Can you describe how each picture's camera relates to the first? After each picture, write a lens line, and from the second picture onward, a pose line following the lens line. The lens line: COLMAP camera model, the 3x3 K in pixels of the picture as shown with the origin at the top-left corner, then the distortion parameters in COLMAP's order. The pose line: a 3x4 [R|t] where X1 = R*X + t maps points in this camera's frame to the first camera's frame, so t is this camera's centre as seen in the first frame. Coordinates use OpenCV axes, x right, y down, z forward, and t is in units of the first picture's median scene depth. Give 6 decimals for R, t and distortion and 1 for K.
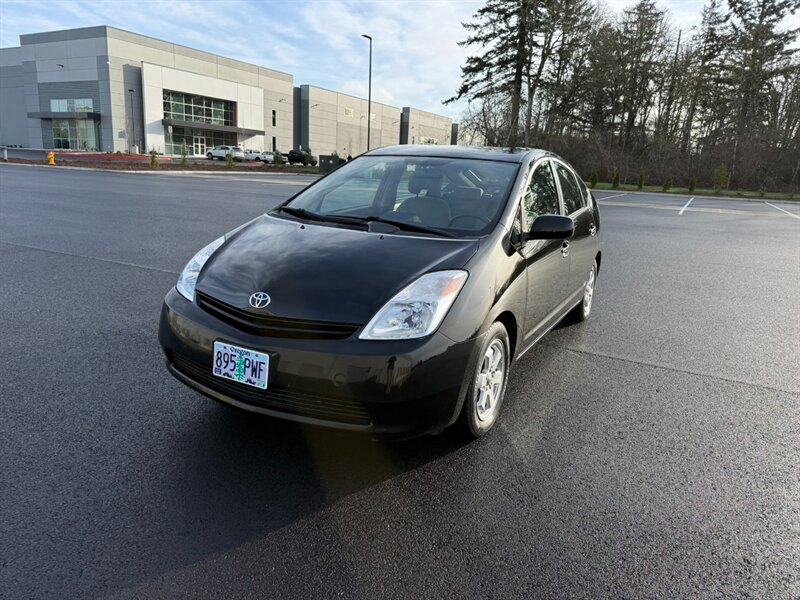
lens RADIAL K [[563.3, 0, 399.7], [0, 563.3, 304.7], [0, 0, 1]] dist [0.019578, -0.032988]
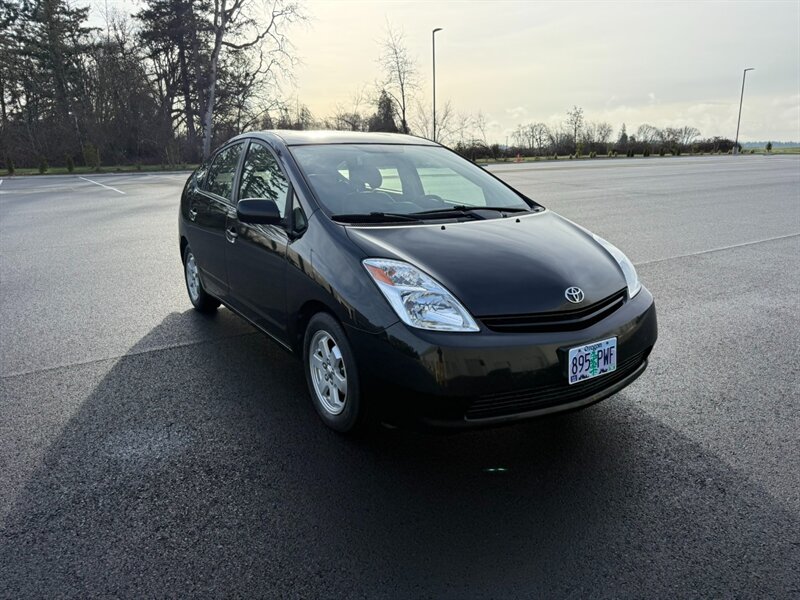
lens RADIAL K [[563.3, 0, 404.2], [0, 563.3, 304.4], [0, 0, 1]] dist [0.019578, -0.032988]
pose [[0.475243, -0.275820, 0.835504, -0.042819], [0.243016, 0.953803, 0.176643, -0.008419], [-0.845628, 0.119092, 0.520317, 0.025716]]
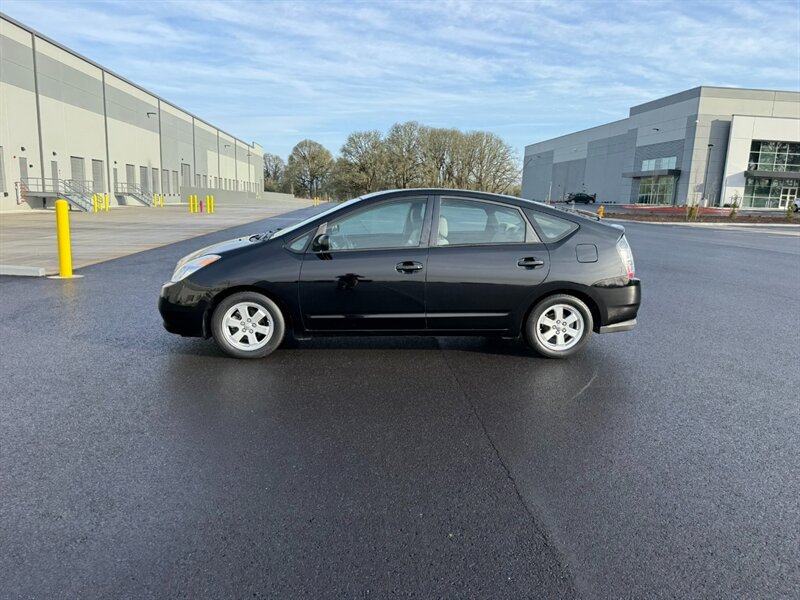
lens RADIAL K [[563.3, 0, 382.4], [0, 563.3, 298.4], [0, 0, 1]] dist [0.019578, -0.032988]
pose [[0.530619, 0.114678, -0.839817, 0.074297], [-0.201325, 0.979503, 0.006549, -0.001703], [0.823354, 0.165601, 0.542831, 0.017267]]
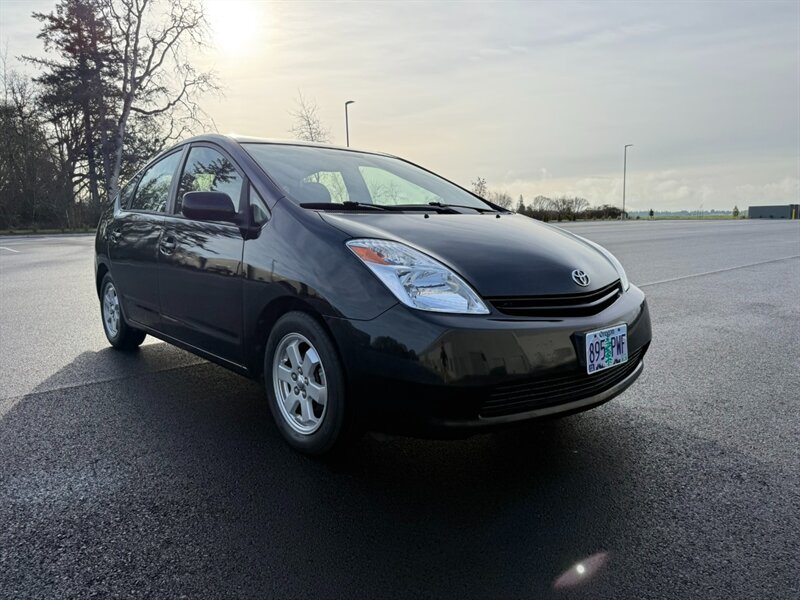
lens RADIAL K [[563.3, 0, 402.1], [0, 563.3, 298.2], [0, 0, 1]] dist [0.019578, -0.032988]
pose [[0.340134, -0.176326, 0.923698, -0.041408], [0.251109, 0.963626, 0.091482, -0.004602], [-0.906230, 0.200833, 0.372039, 0.032397]]
